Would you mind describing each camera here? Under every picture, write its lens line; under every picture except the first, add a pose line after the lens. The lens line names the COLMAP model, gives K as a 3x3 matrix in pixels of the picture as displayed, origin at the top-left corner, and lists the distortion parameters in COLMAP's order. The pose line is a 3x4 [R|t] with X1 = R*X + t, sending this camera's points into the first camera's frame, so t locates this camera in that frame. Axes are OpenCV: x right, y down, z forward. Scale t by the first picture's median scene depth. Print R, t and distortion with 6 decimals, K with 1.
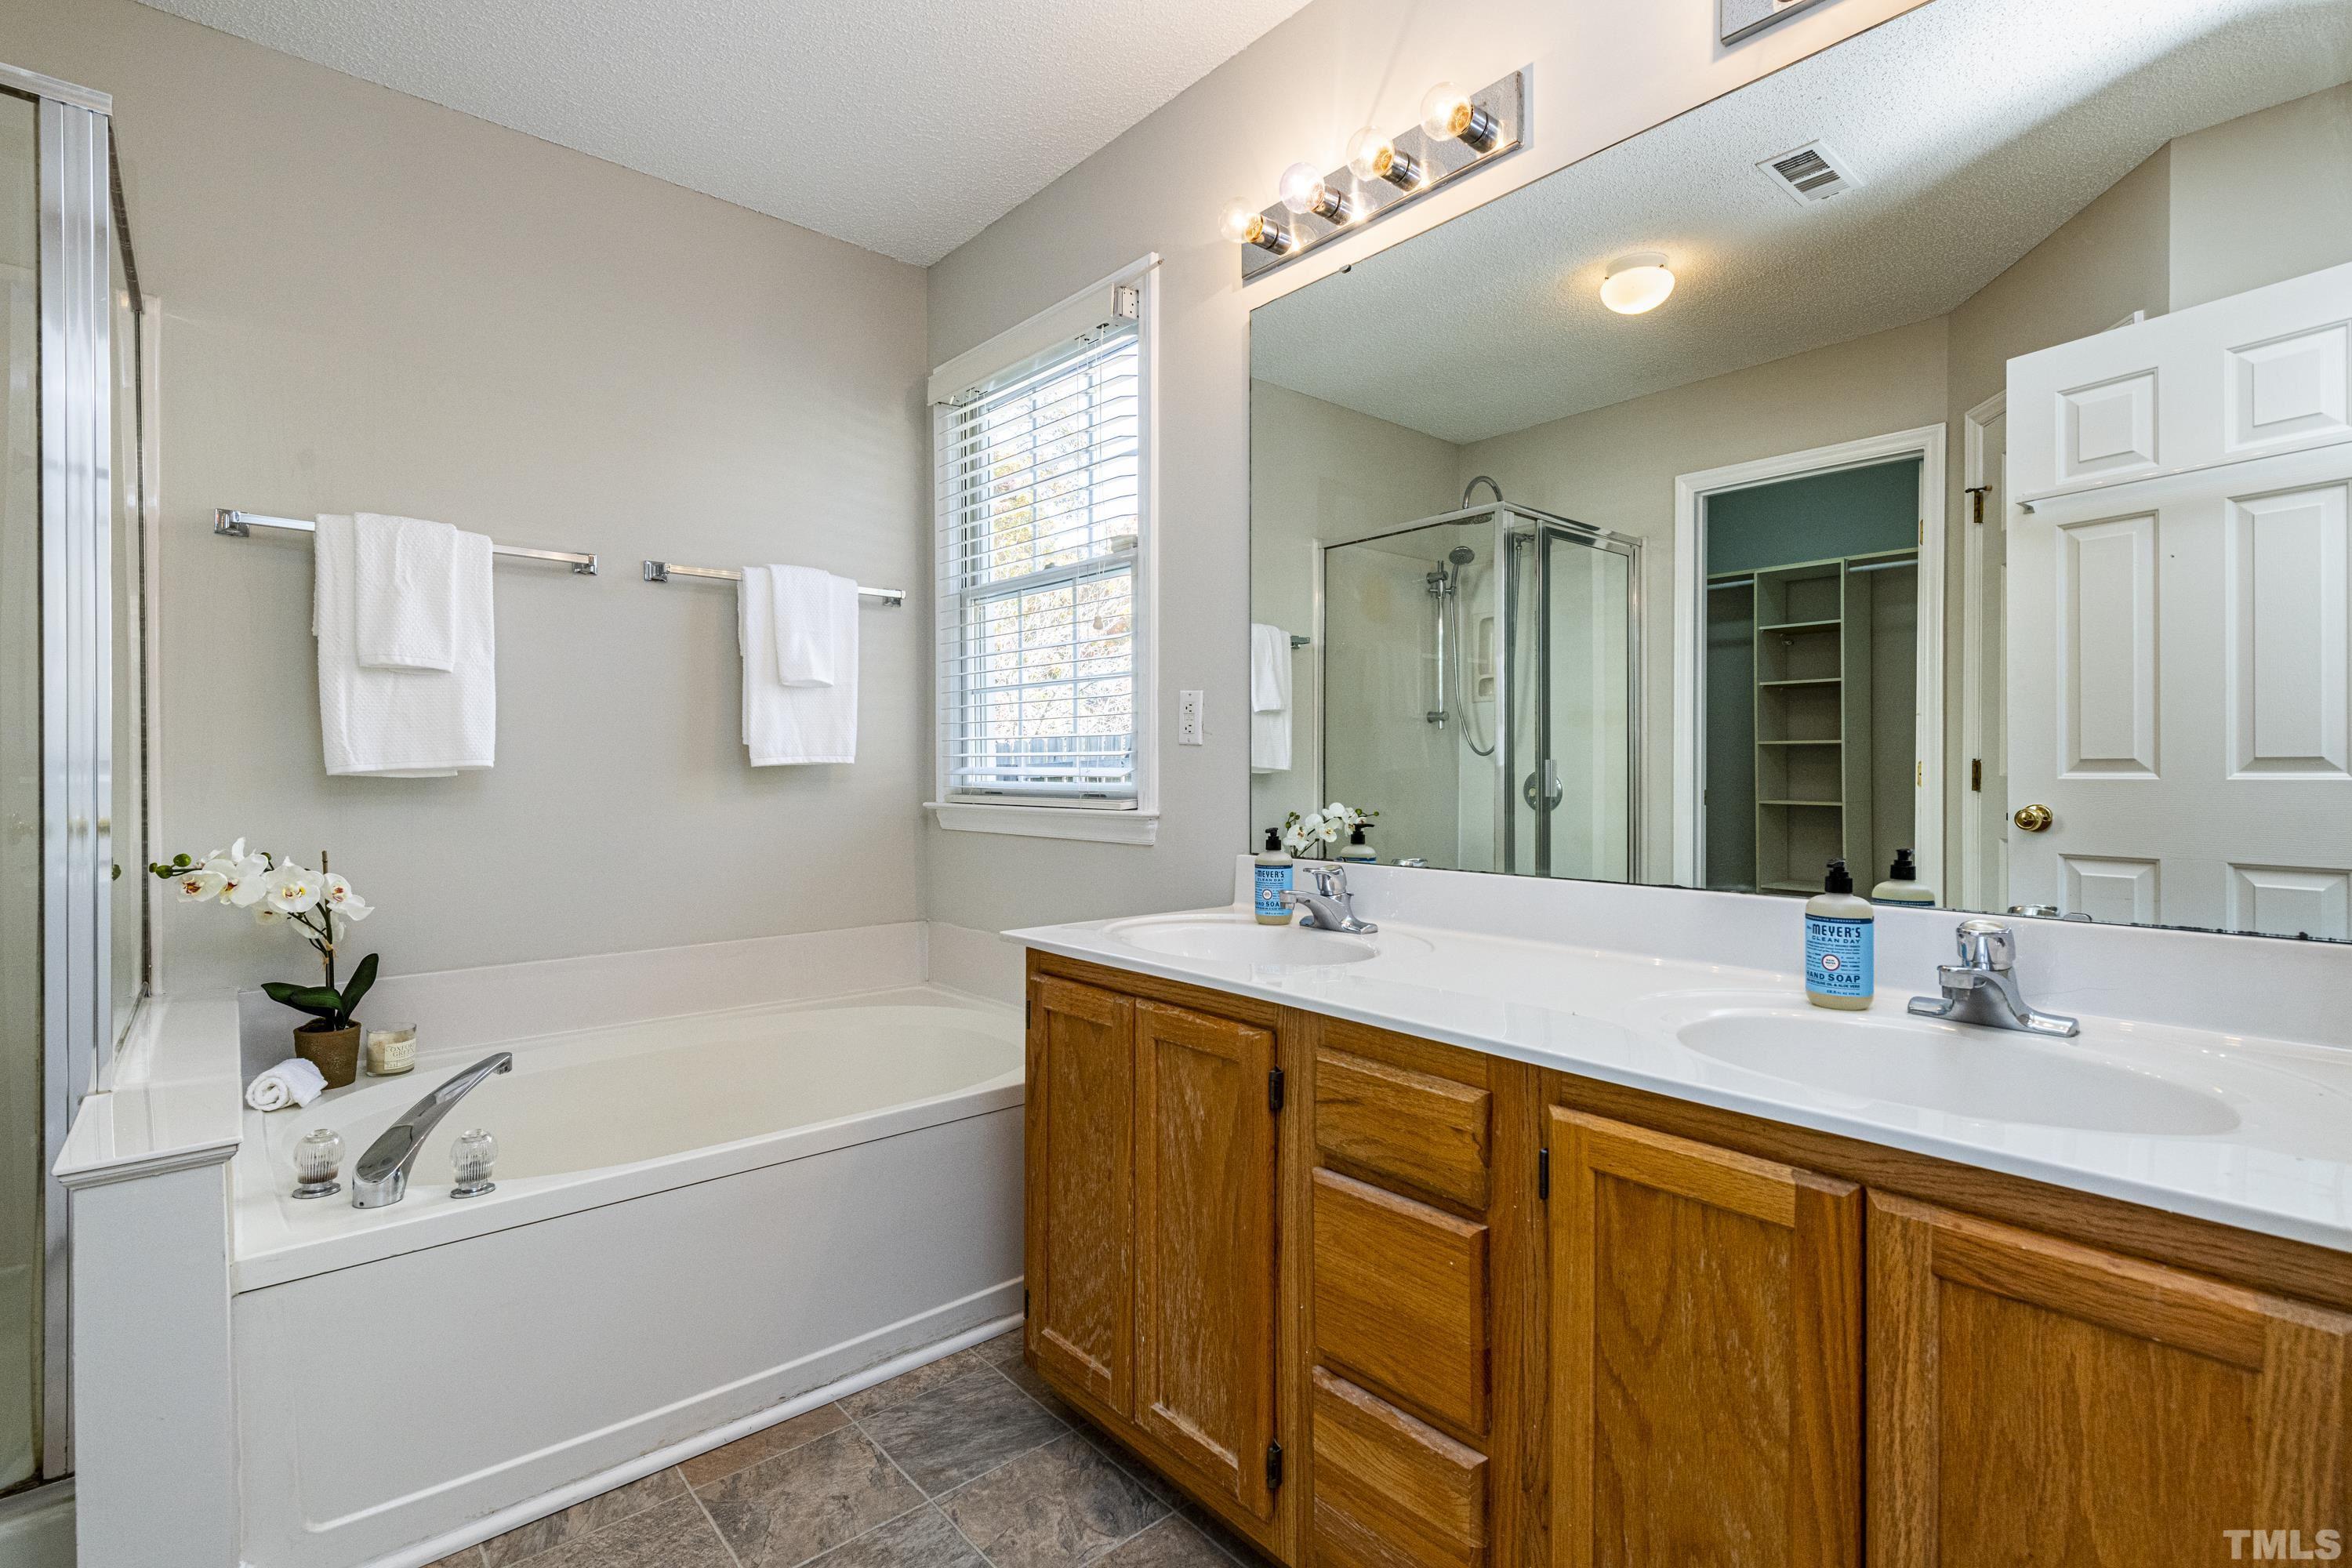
lens RADIAL K [[1087.3, 0, 1180.6], [0, 1087.3, 771.1], [0, 0, 1]] dist [0.012194, -0.004322]
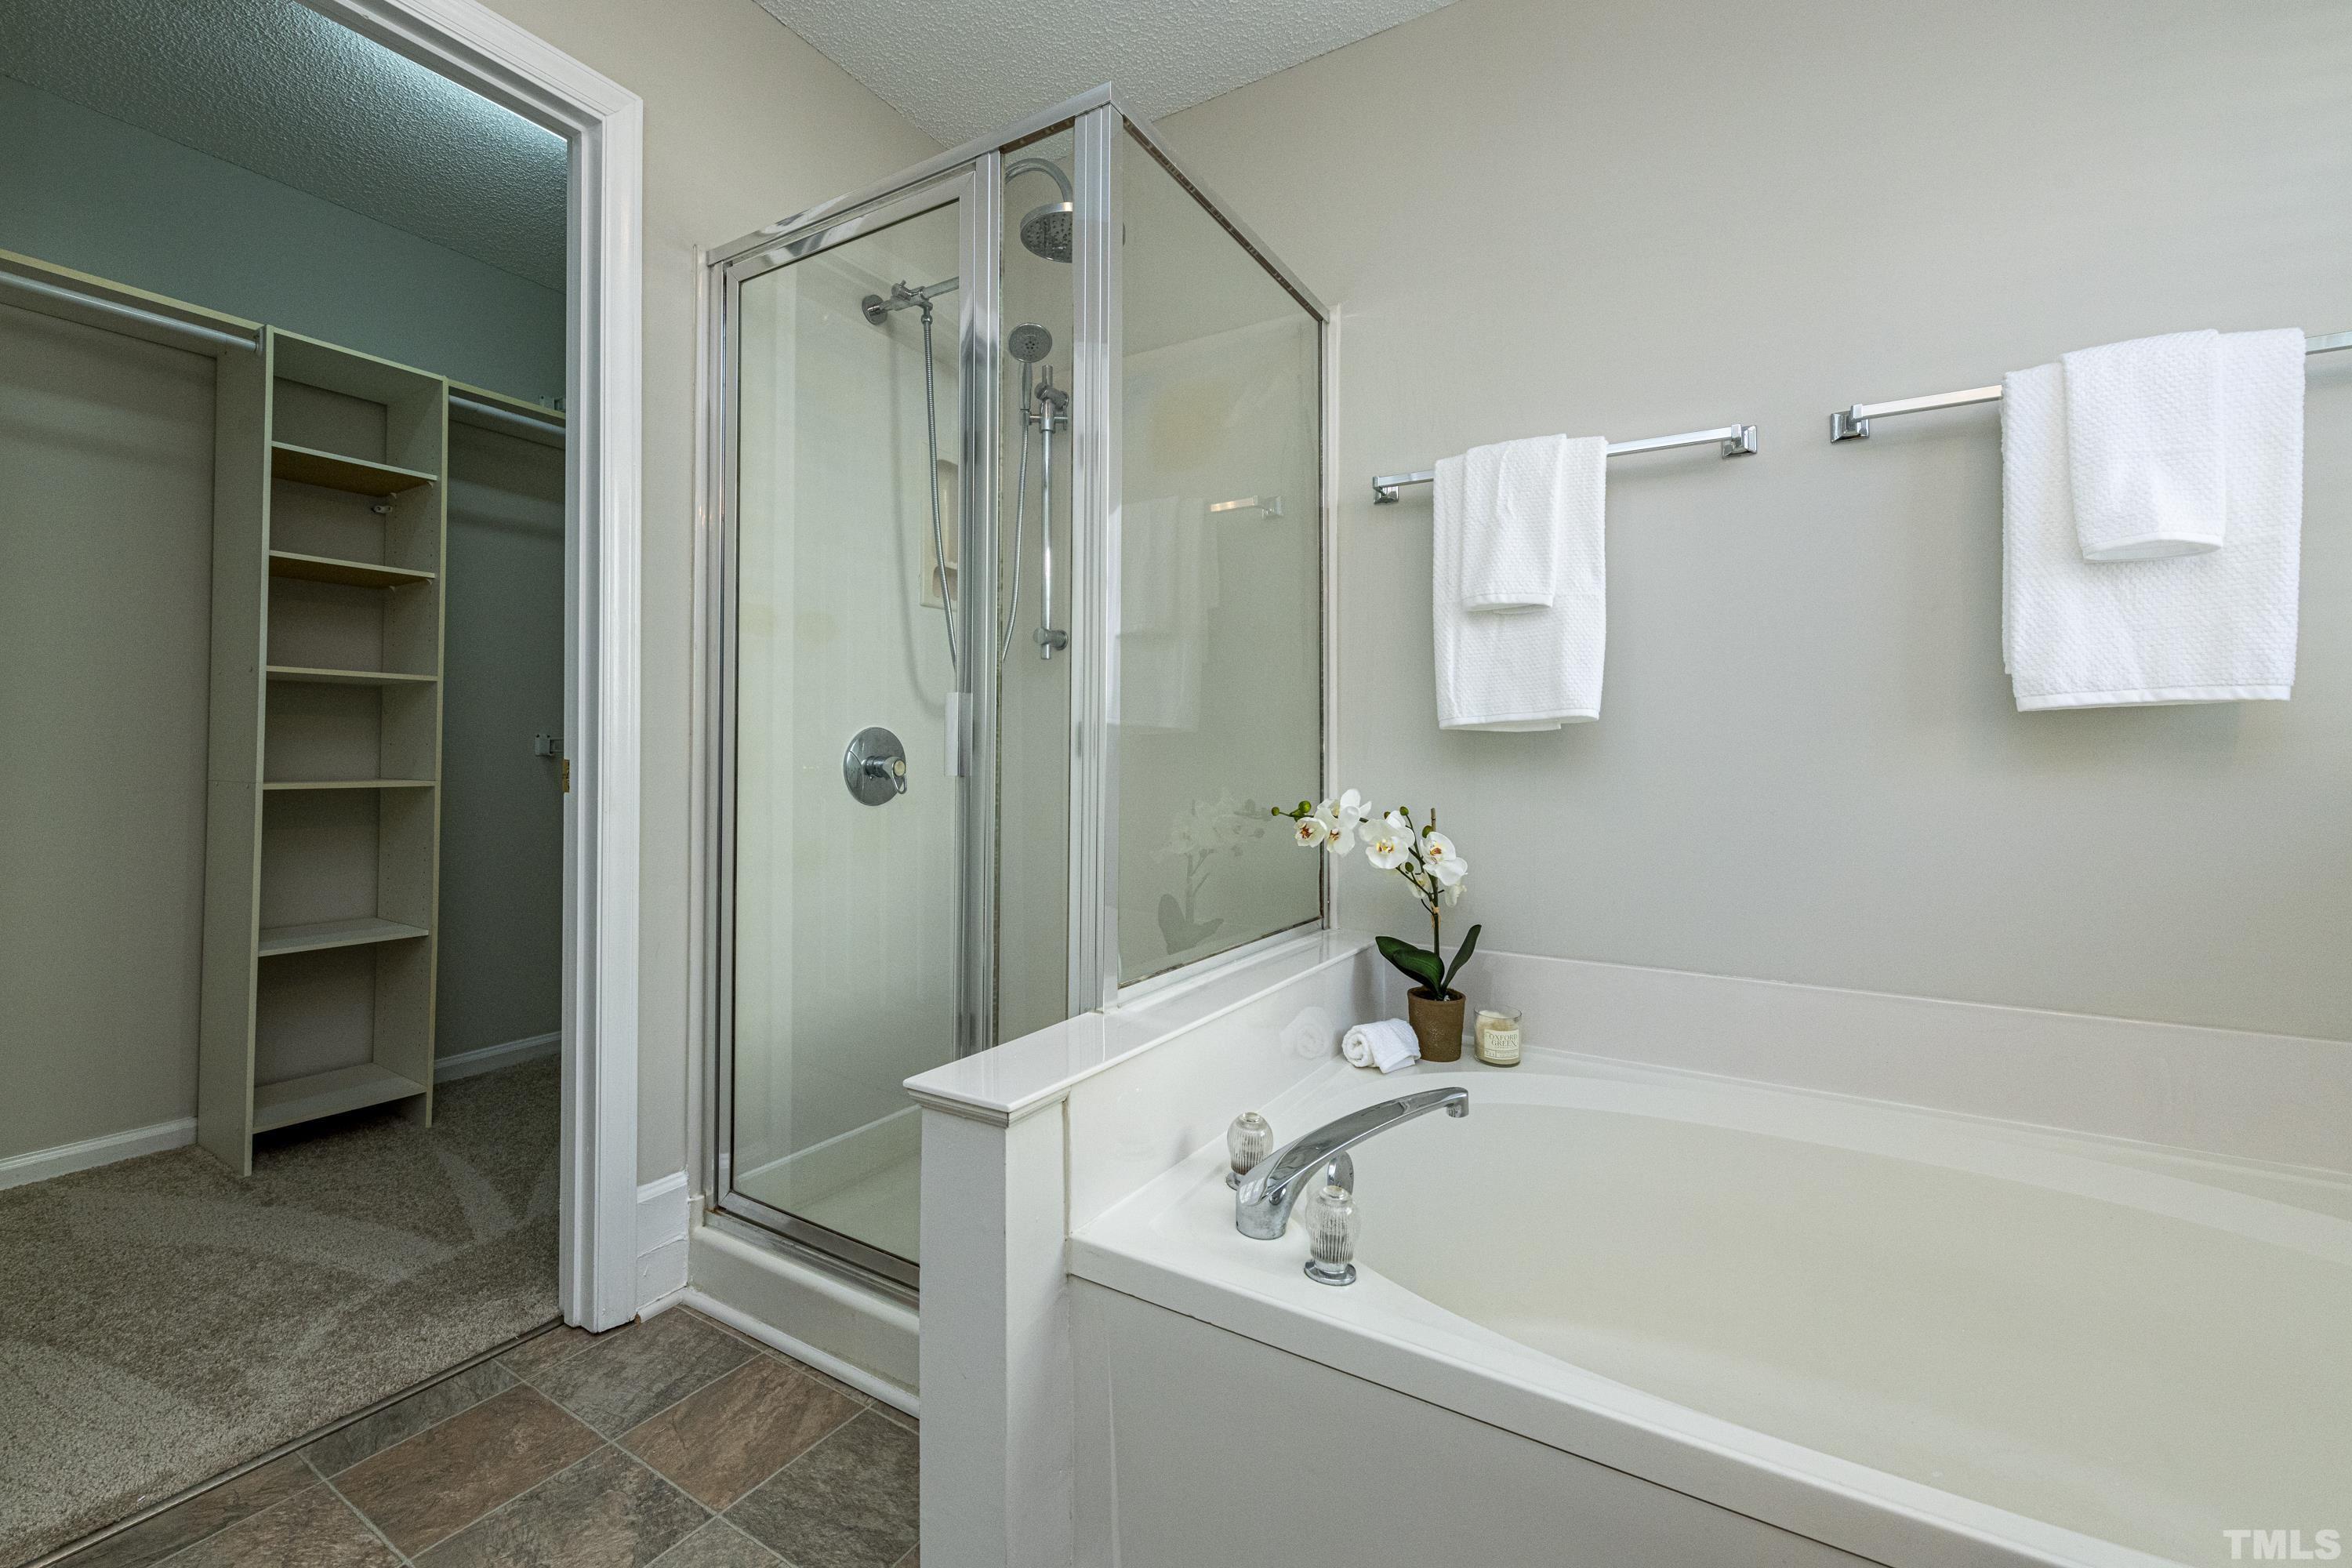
lens RADIAL K [[969.1, 0, 1151.5], [0, 969.1, 742.9], [0, 0, 1]] dist [0.008516, -0.002186]
pose [[0.295244, -0.009407, -0.955376, -0.043090], [-0.006757, 0.999906, -0.011933, 0.026892], [0.955398, 0.009978, 0.295152, 0.499603]]
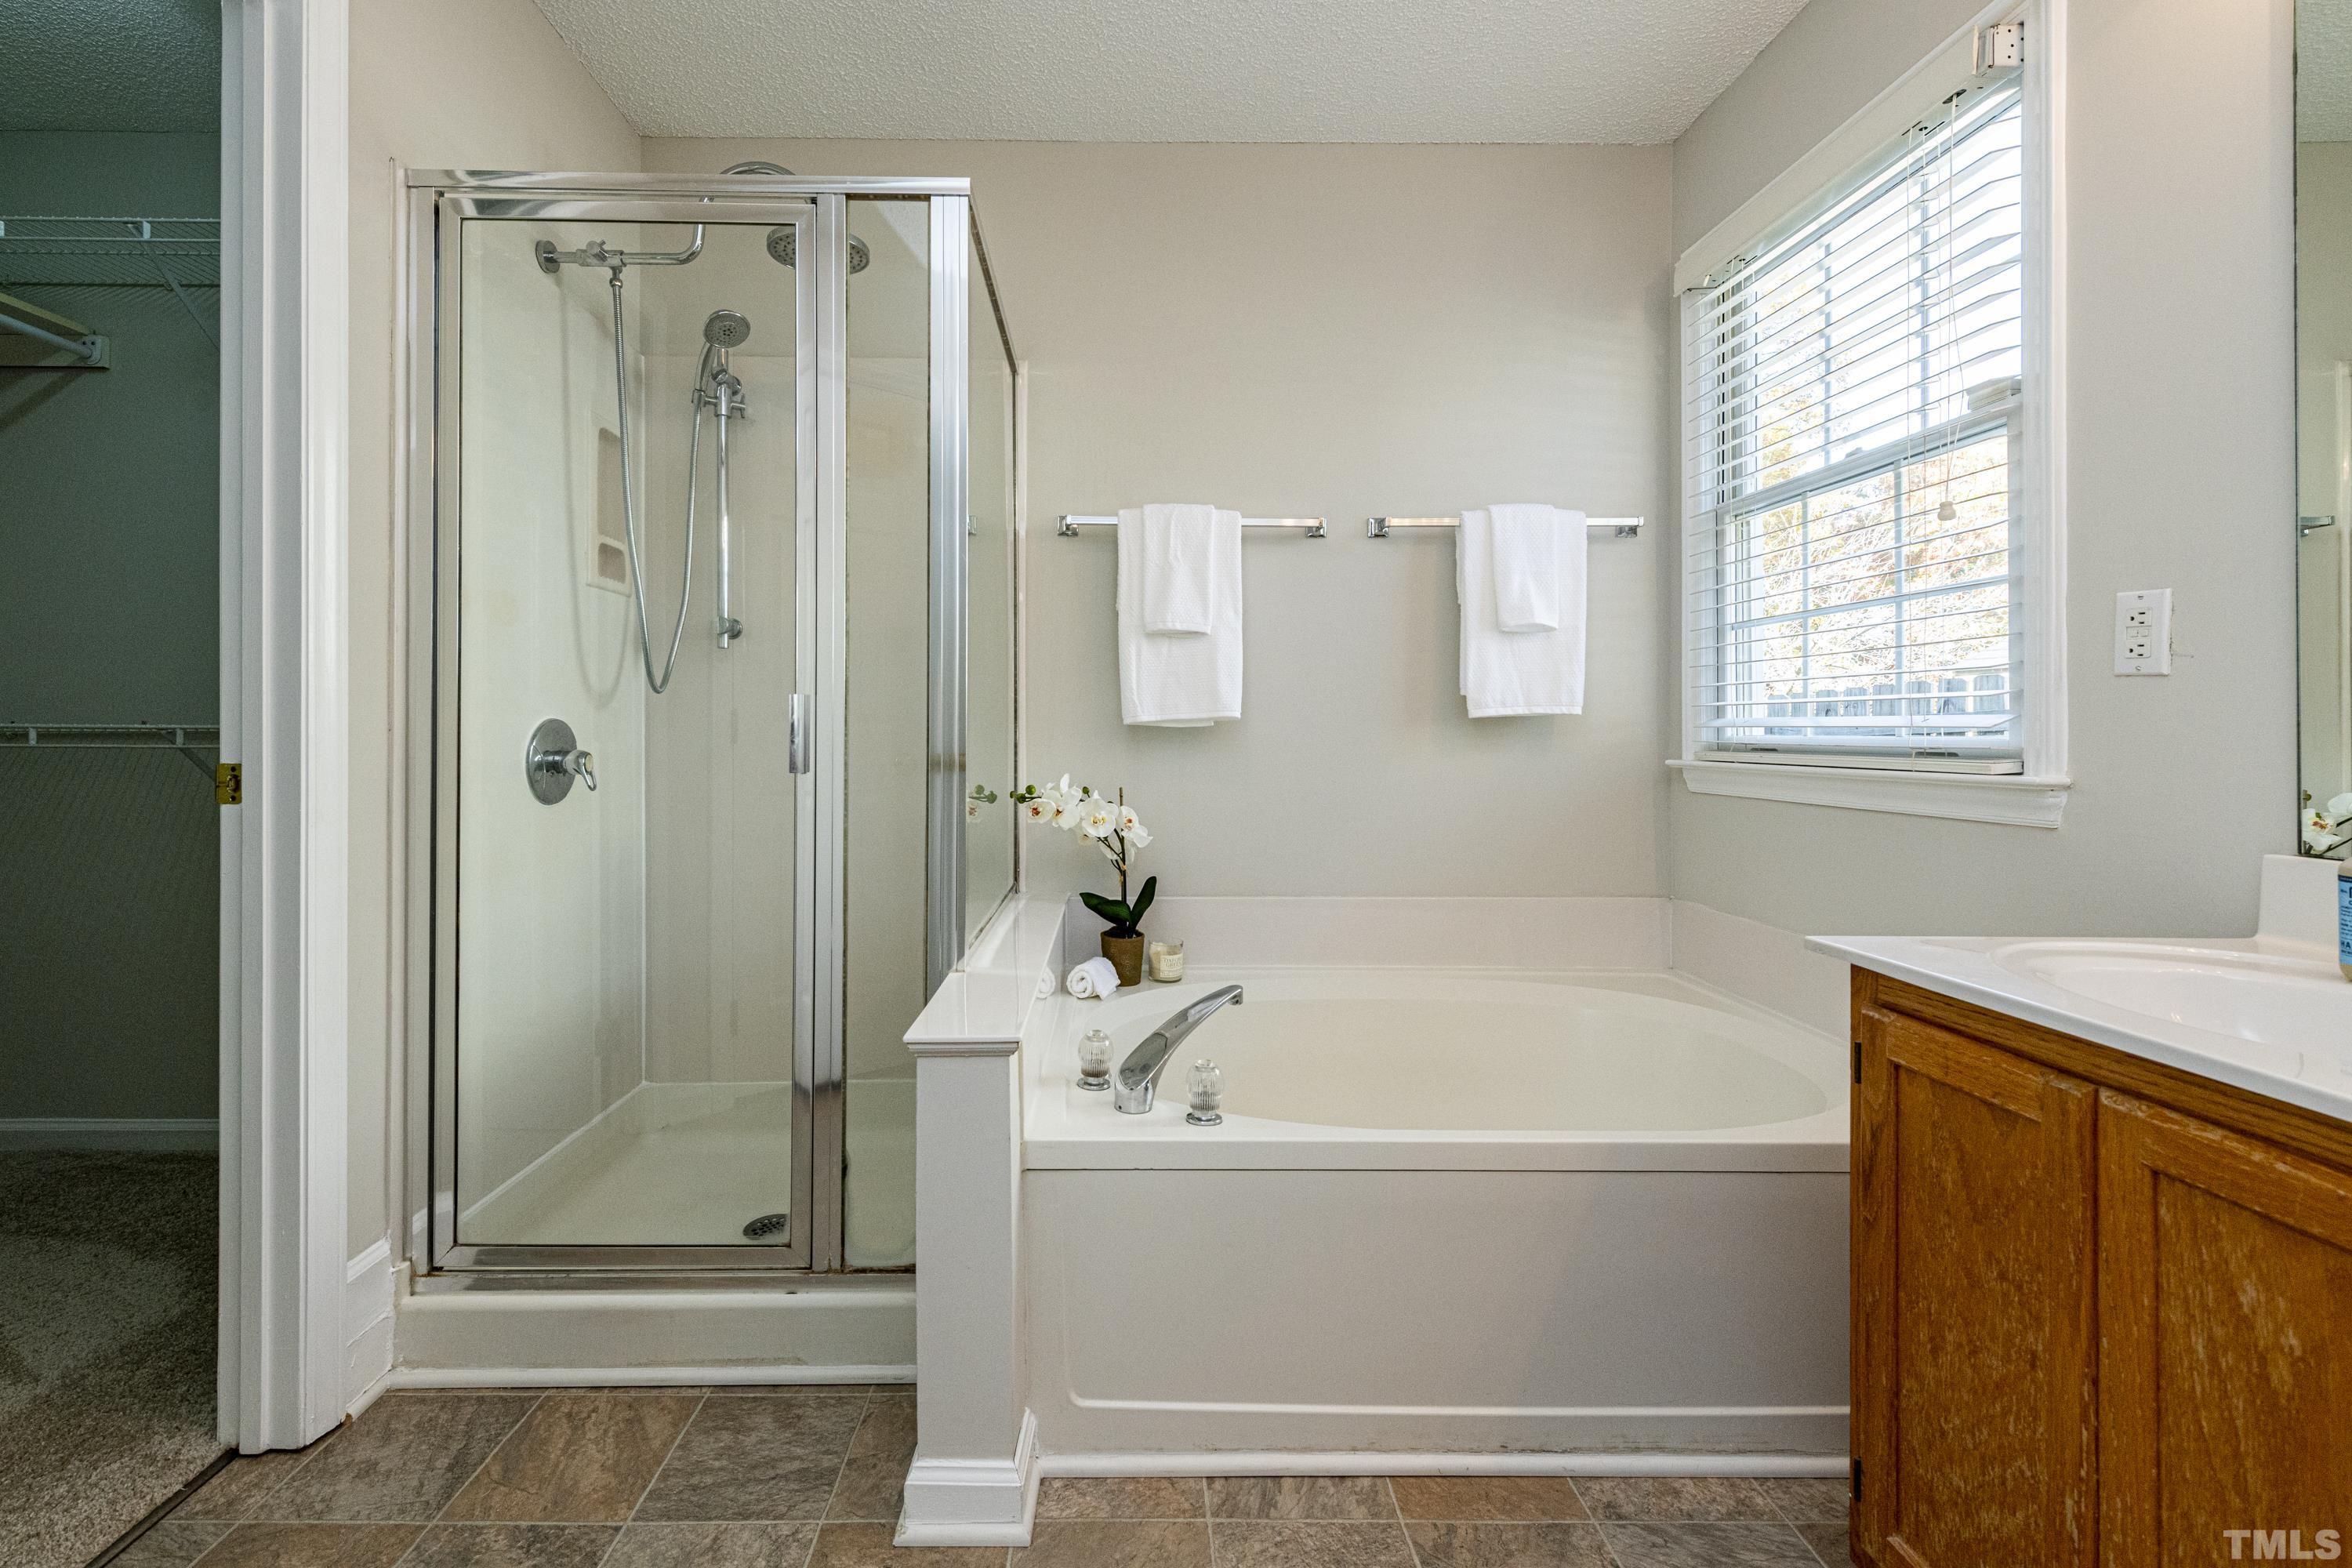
lens RADIAL K [[969.1, 0, 1134.6], [0, 969.1, 727.5], [0, 0, 1]] dist [0.008516, -0.002186]
pose [[0.757465, -0.001134, -0.652875, -0.071755], [-0.003670, 0.999975, -0.005995, 0.013084], [0.652866, 0.006937, 0.757442, 0.194506]]
